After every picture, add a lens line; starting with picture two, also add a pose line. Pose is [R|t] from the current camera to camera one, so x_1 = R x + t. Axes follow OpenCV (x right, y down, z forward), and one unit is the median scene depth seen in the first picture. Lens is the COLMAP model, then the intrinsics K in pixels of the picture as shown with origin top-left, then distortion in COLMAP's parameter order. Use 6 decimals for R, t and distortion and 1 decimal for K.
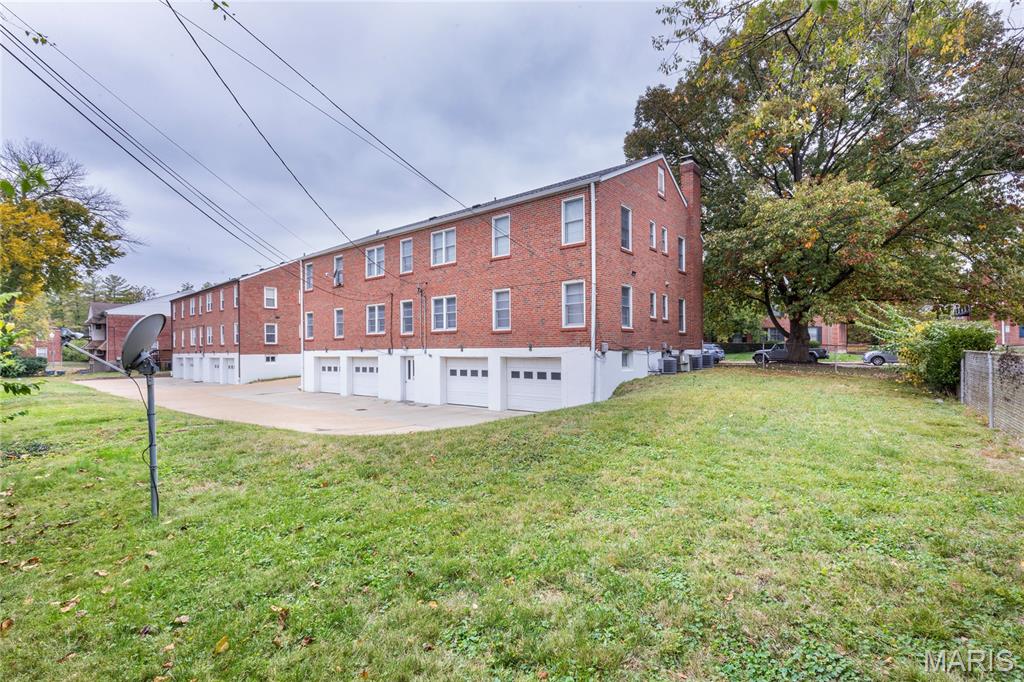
lens RADIAL K [[464.1, 0, 562.2], [0, 464.1, 361.4], [0, 0, 1]] dist [0.000566, -0.001713]
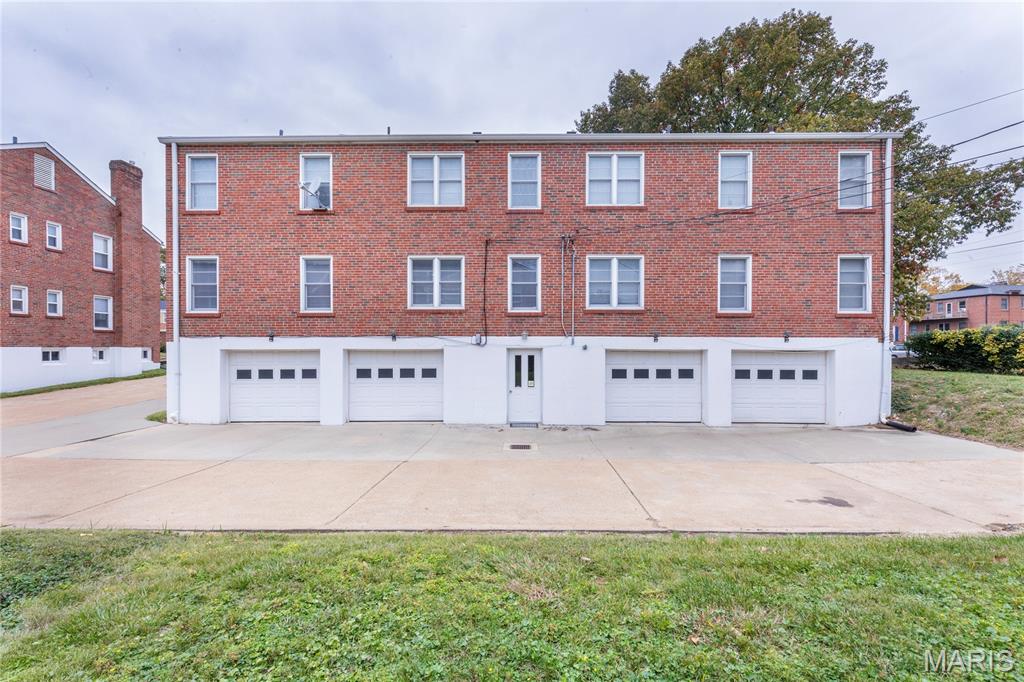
lens RADIAL K [[464.1, 0, 483.3], [0, 464.1, 353.9], [0, 0, 1]] dist [0.000566, -0.001713]
pose [[0.807721, -0.007205, 0.589521, -0.698575], [0.006227, 0.999974, 0.003689, -0.006672], [-0.589533, 0.000691, 0.807744, 0.524899]]
